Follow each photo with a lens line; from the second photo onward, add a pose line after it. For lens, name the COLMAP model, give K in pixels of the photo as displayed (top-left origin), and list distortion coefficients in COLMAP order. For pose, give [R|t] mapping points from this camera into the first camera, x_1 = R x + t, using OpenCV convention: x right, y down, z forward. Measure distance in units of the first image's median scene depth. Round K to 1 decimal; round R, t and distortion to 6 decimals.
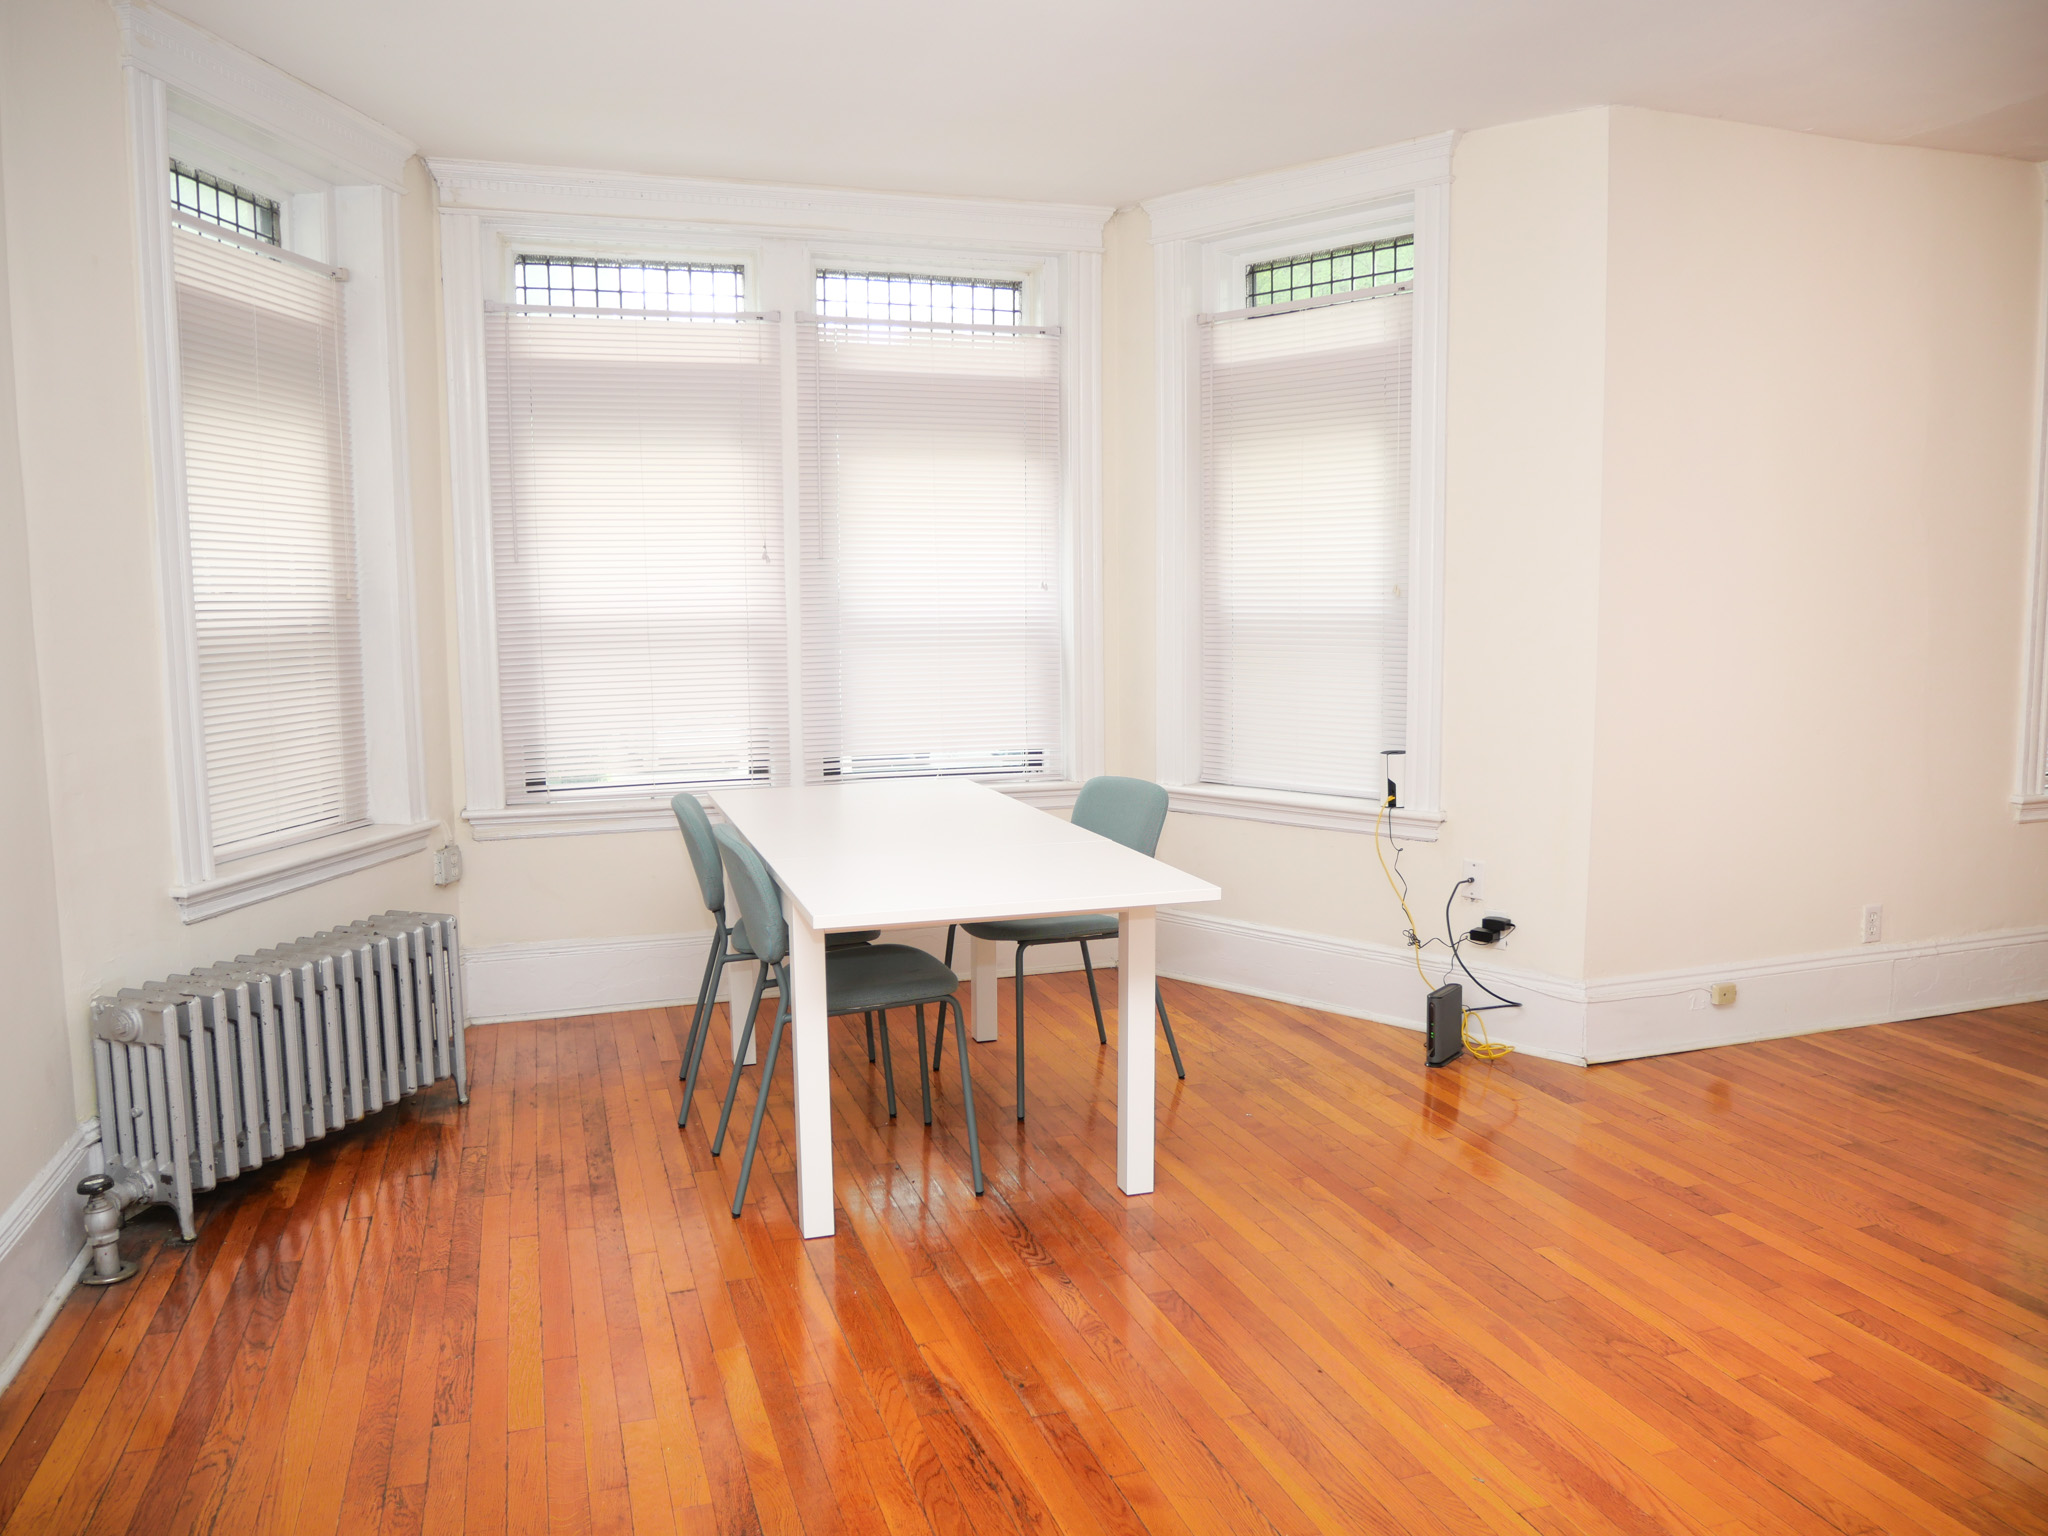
lens RADIAL K [[1517.8, 0, 1016.6], [0, 1517.8, 773.4], [0, 0, 1]] dist [-0.069564, 0.025185]
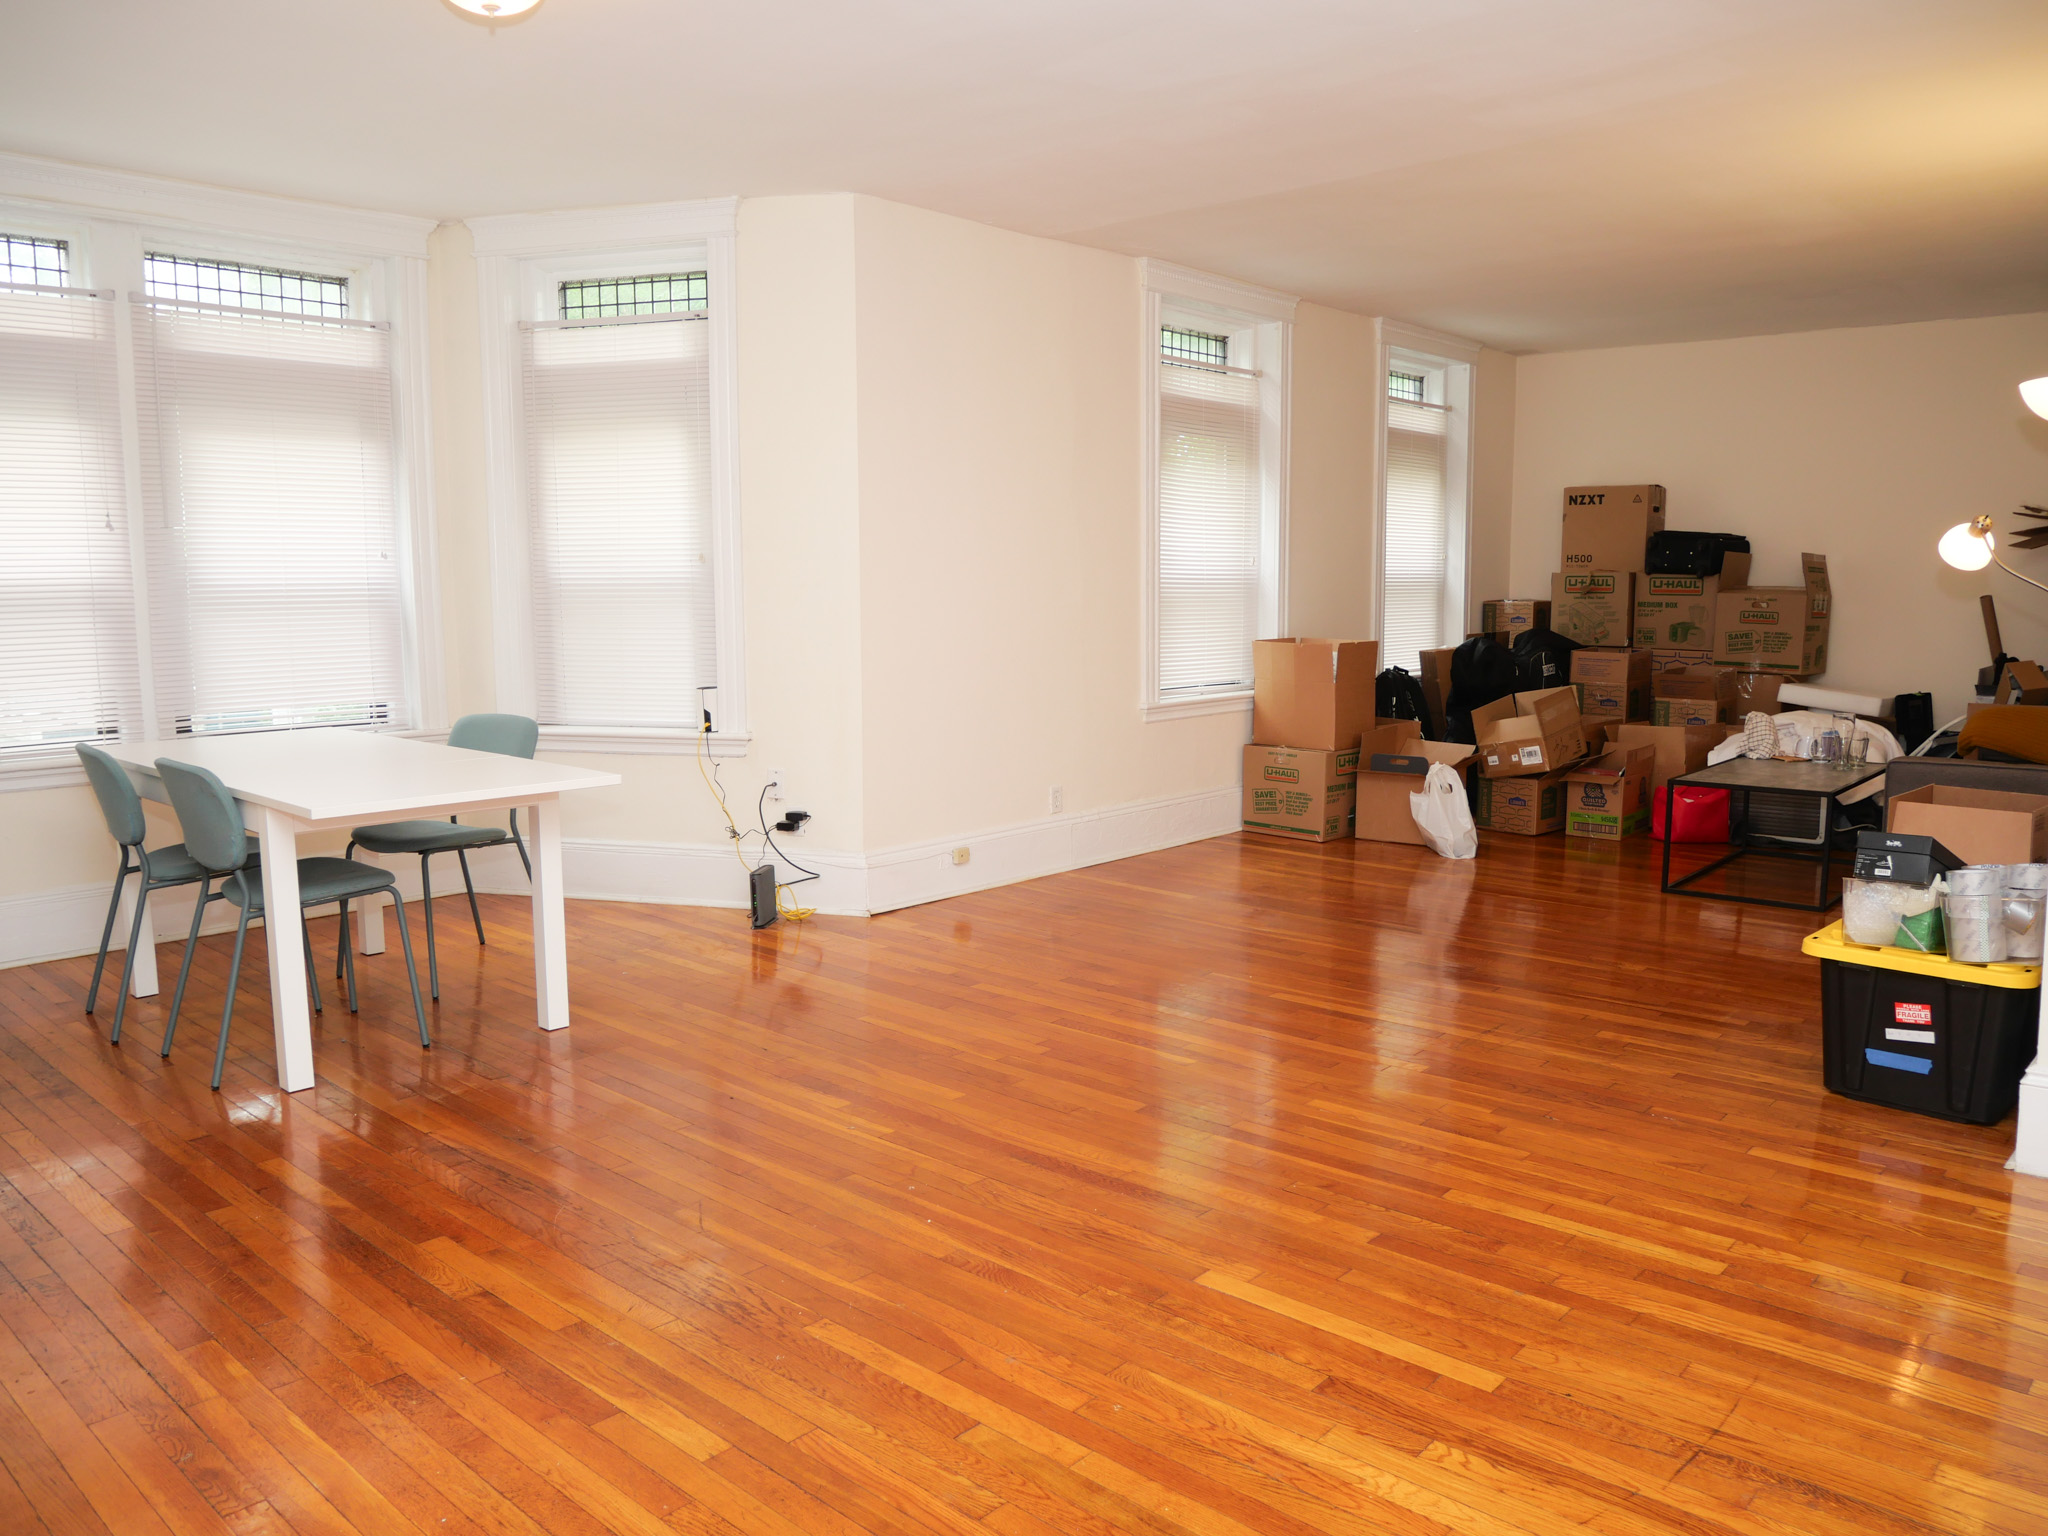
lens RADIAL K [[1517.8, 0, 1026.5], [0, 1517.8, 768.9], [0, 0, 1]] dist [-0.069564, 0.025185]
pose [[0.873609, -0.057343, 0.483238, -0.130463], [0.053095, 0.998336, 0.022480, 0.039786], [-0.483723, 0.006018, 0.875200, -0.225036]]
